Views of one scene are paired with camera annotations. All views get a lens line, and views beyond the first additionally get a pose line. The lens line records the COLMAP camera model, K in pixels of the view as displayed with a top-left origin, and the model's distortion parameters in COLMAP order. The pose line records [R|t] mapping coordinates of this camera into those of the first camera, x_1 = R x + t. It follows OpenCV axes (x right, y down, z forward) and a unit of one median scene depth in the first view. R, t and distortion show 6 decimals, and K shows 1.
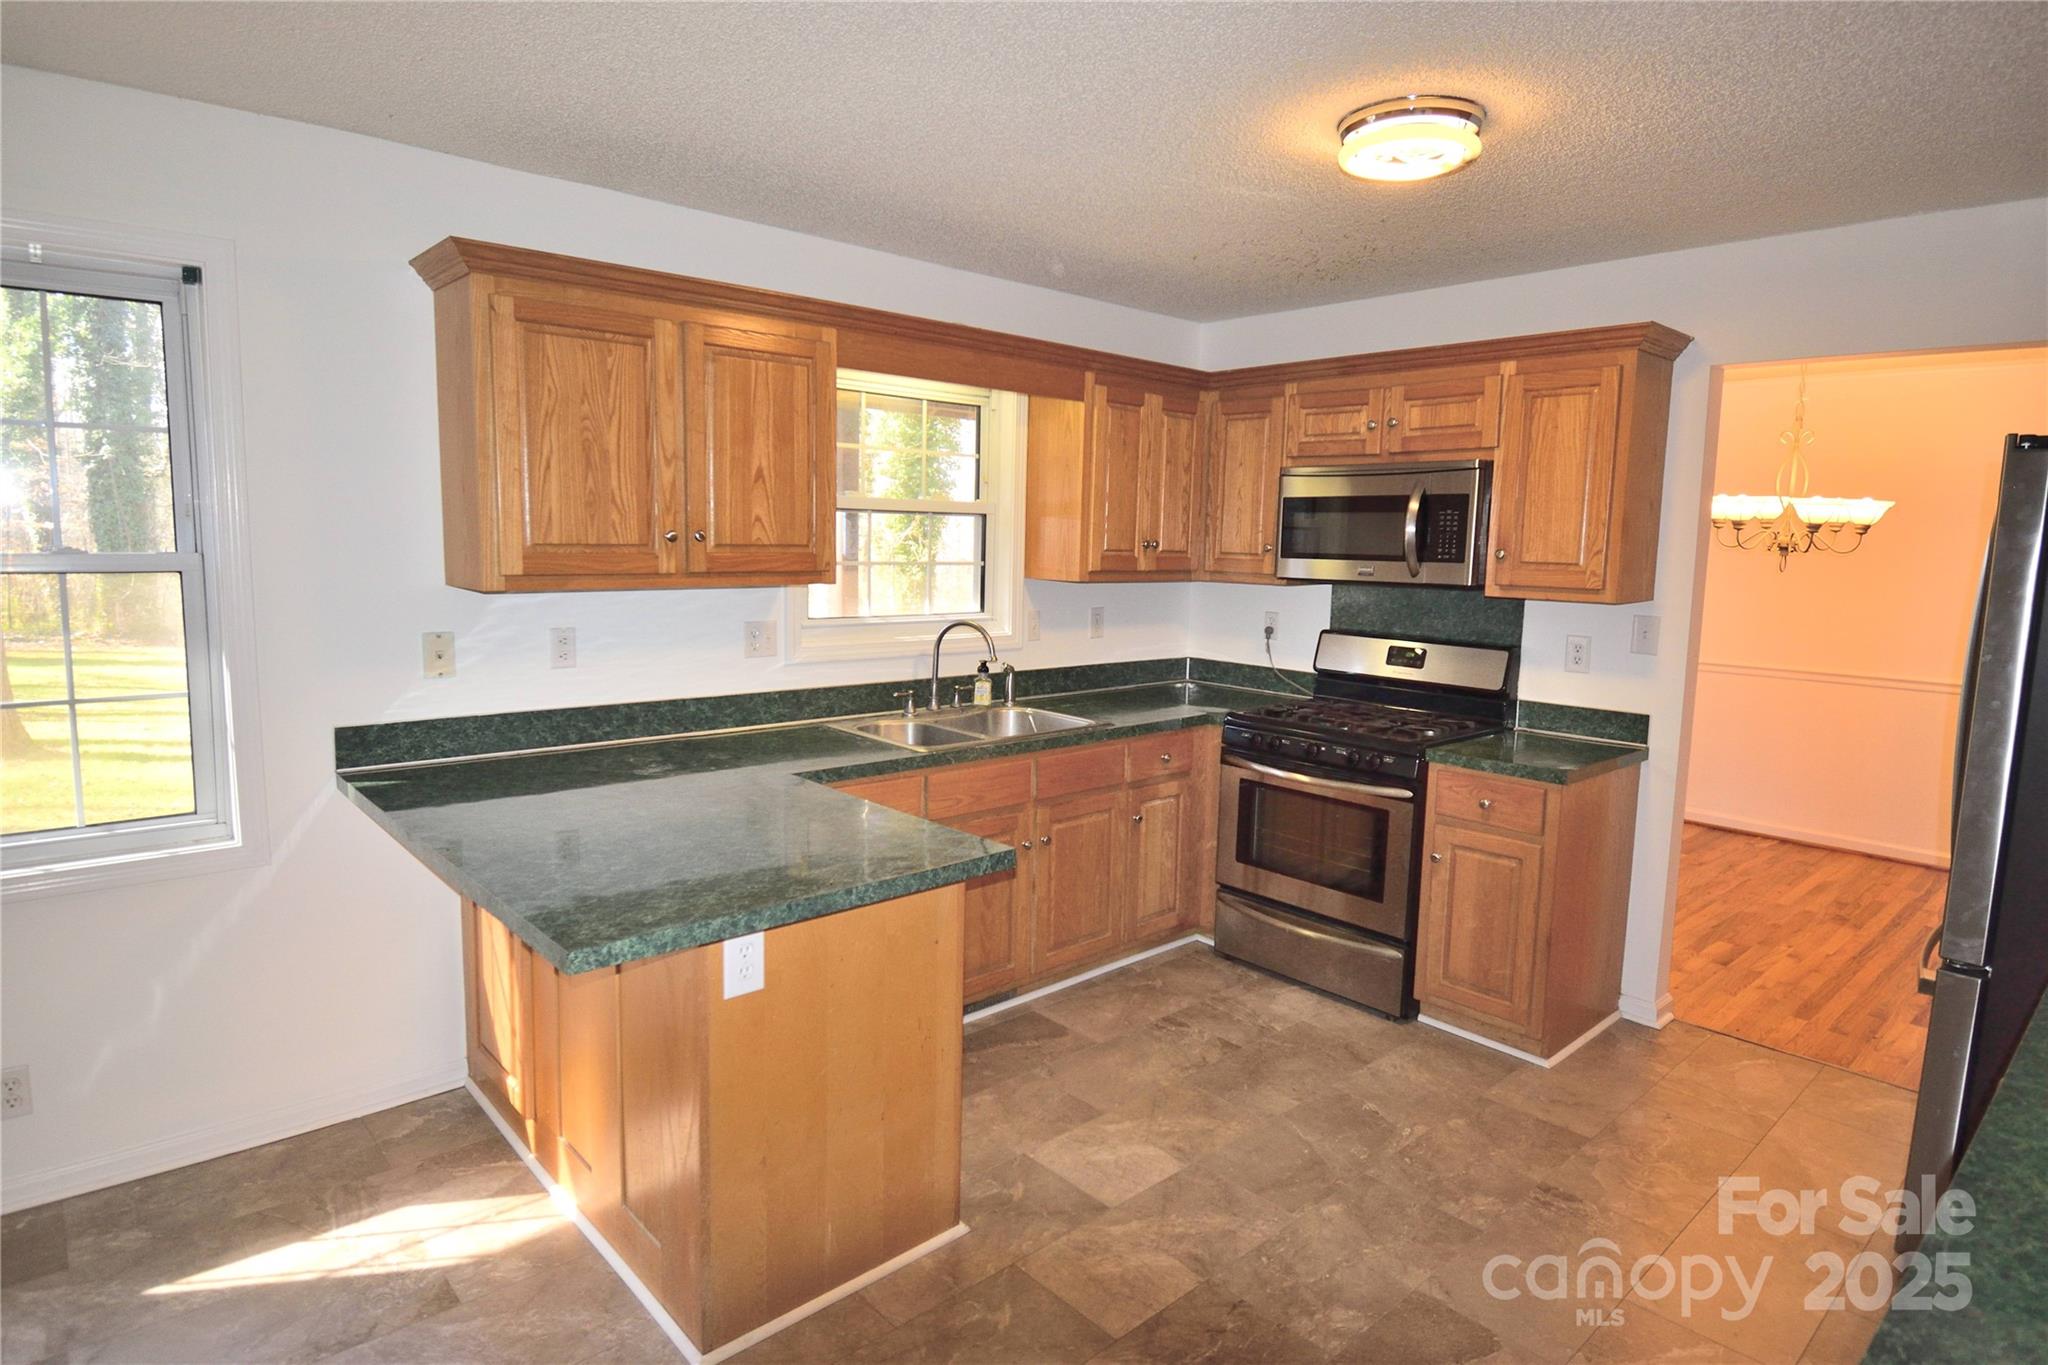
lens RADIAL K [[1122.7, 0, 1033.4], [0, 1122.7, 672.4], [0, 0, 1]] dist [0.004304, -0.016094]
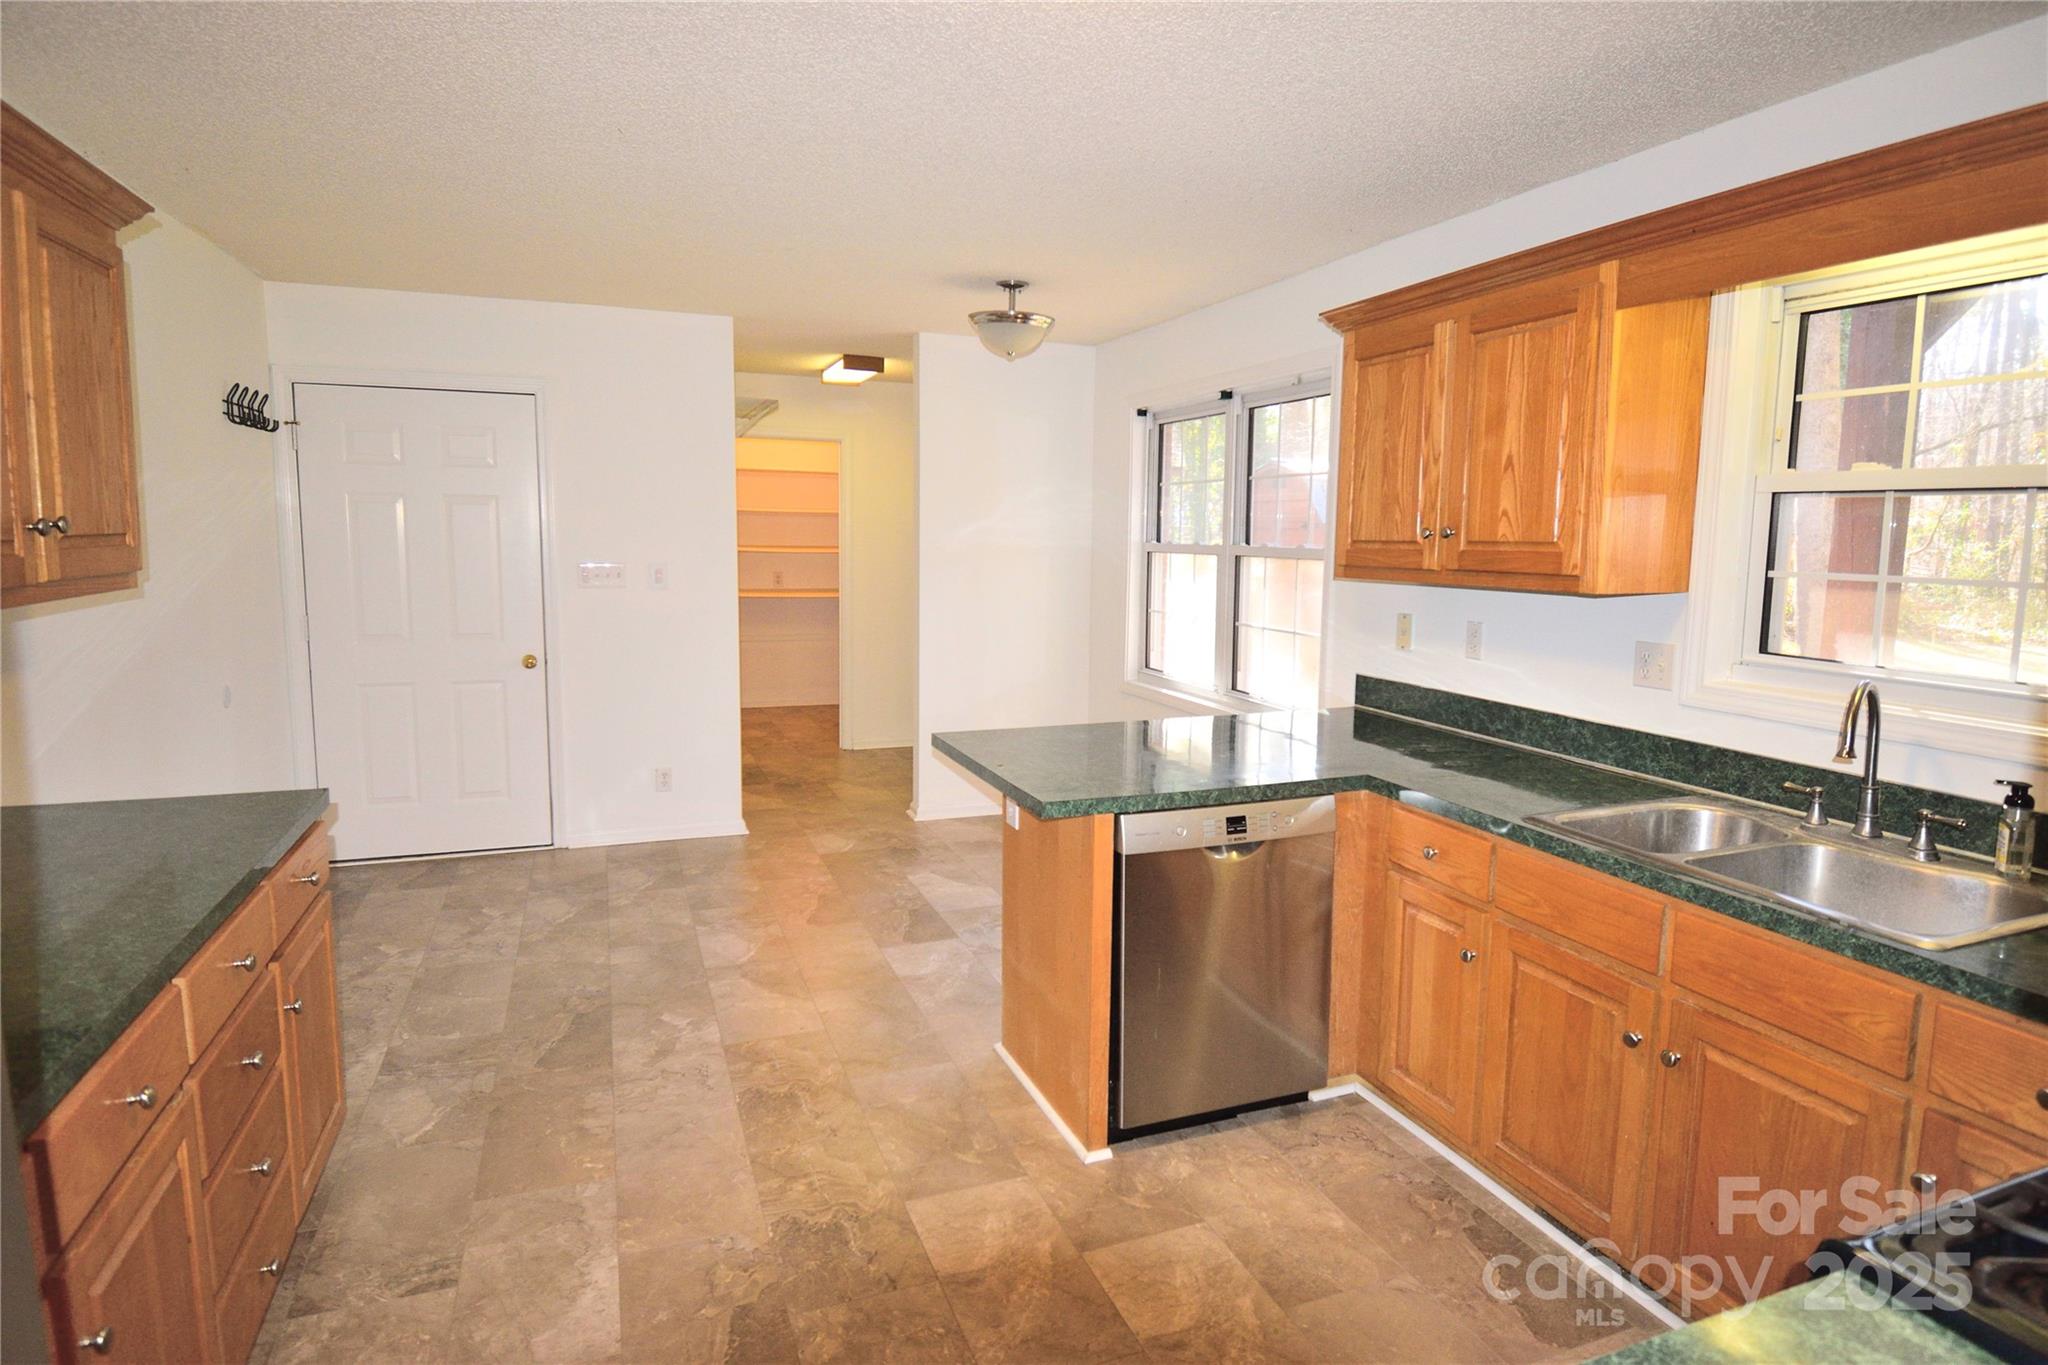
lens RADIAL K [[1122.7, 0, 1033.3], [0, 1122.7, 674.0], [0, 0, 1]] dist [0.004304, -0.016094]
pose [[-0.363898, 0.091933, -0.926891, 0.686408], [-0.131223, 0.980132, 0.148731, -0.088936], [0.922149, 0.175752, -0.344605, 0.926202]]
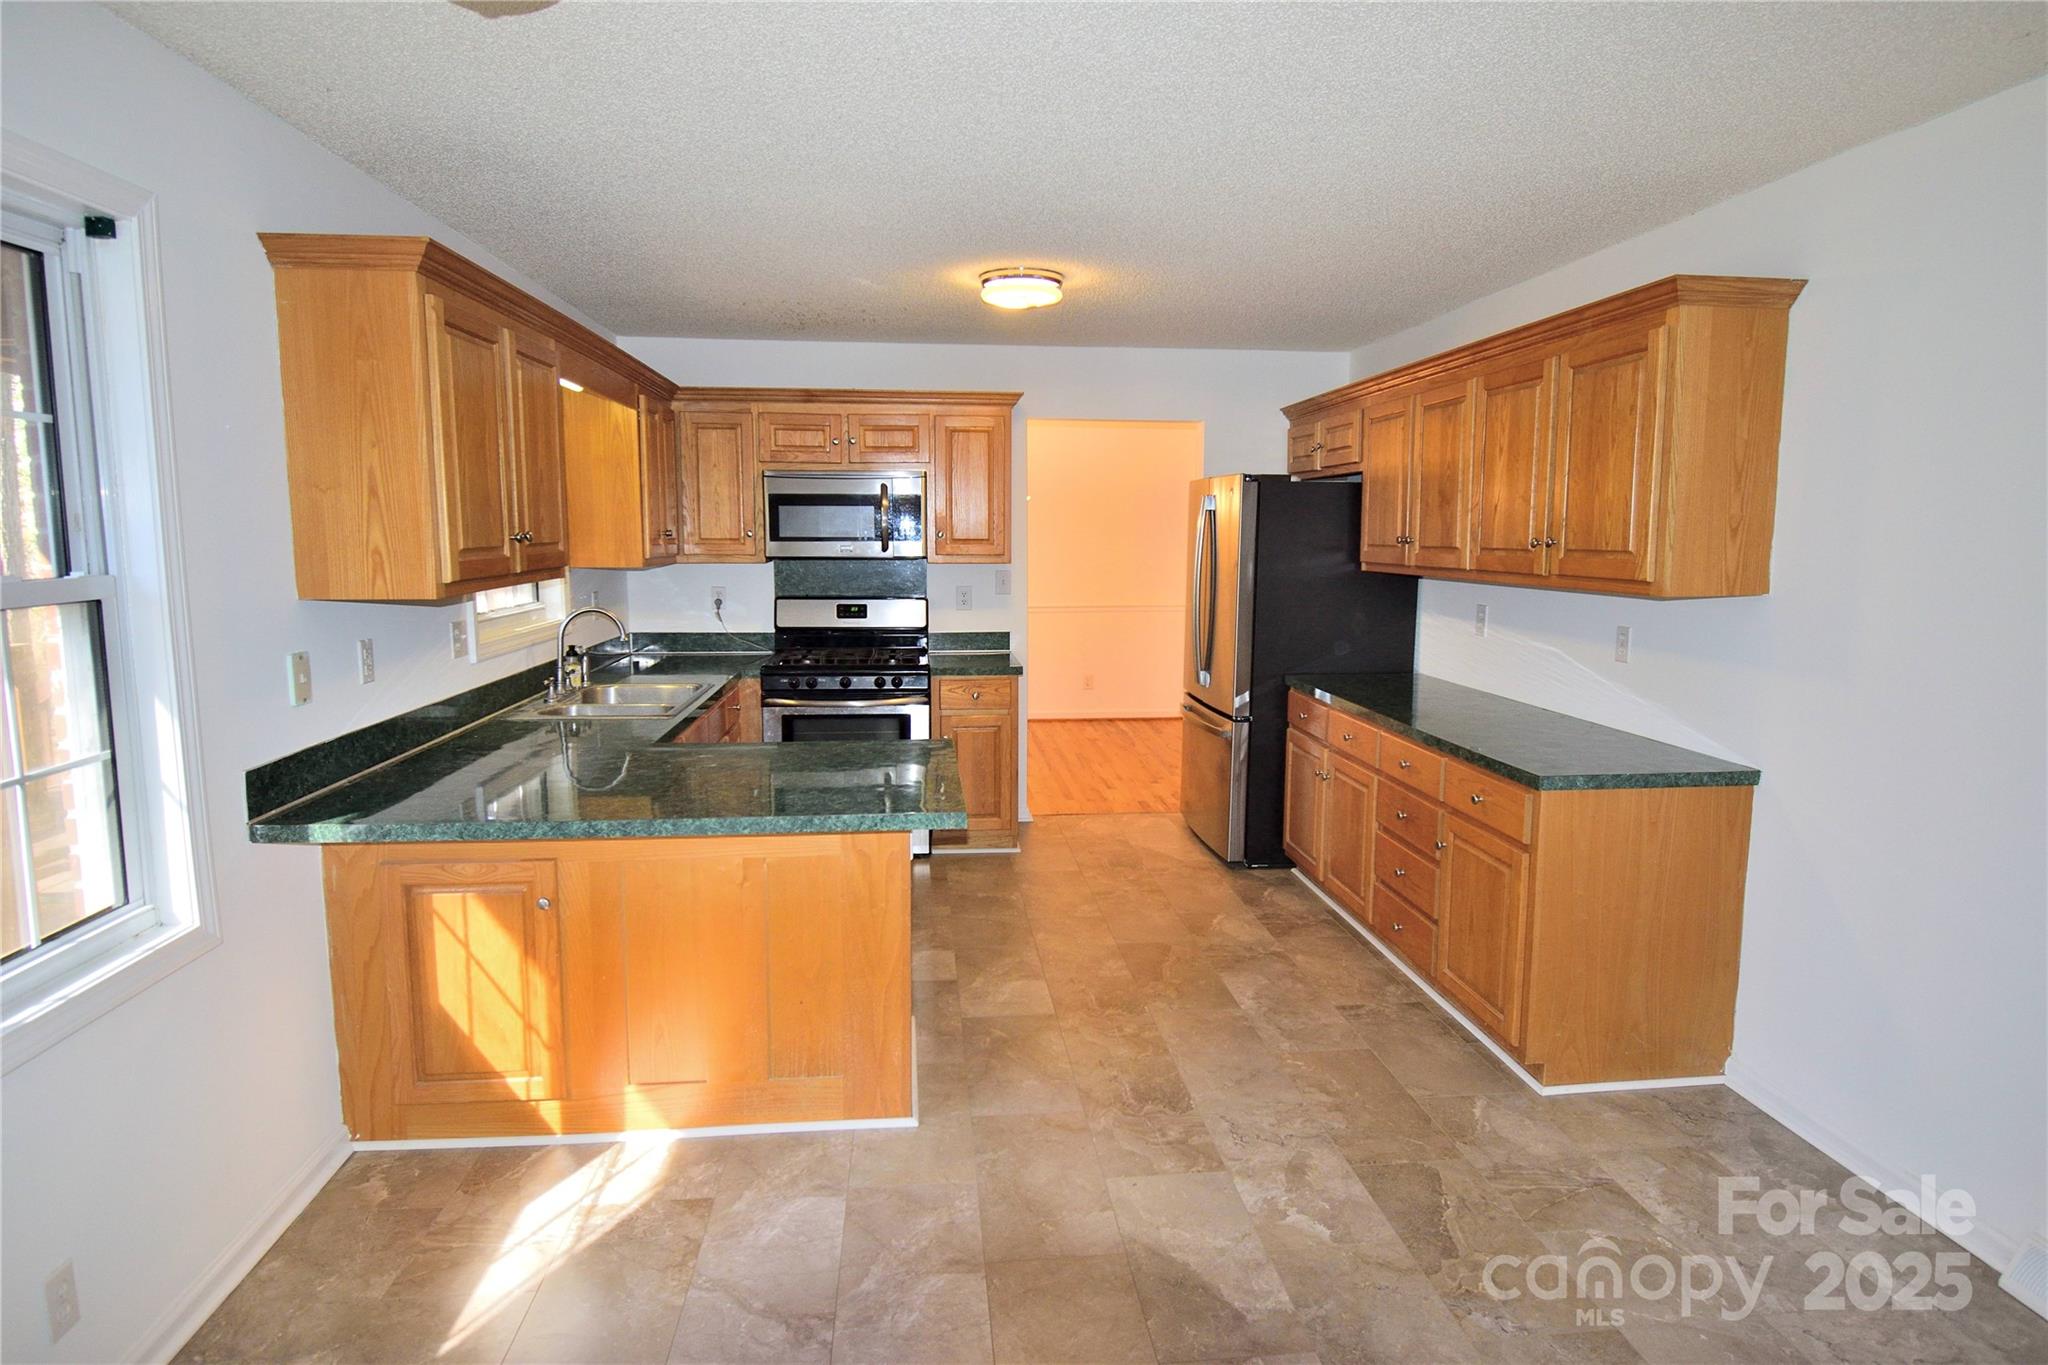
lens RADIAL K [[1122.7, 0, 1033.7], [0, 1122.7, 675.6], [0, 0, 1]] dist [0.004304, -0.016094]
pose [[0.592807, -0.125219, 0.795550, -0.779240], [0.106655, 0.991344, 0.076563, -0.020599], [-0.798251, 0.039463, 0.601031, 0.004510]]
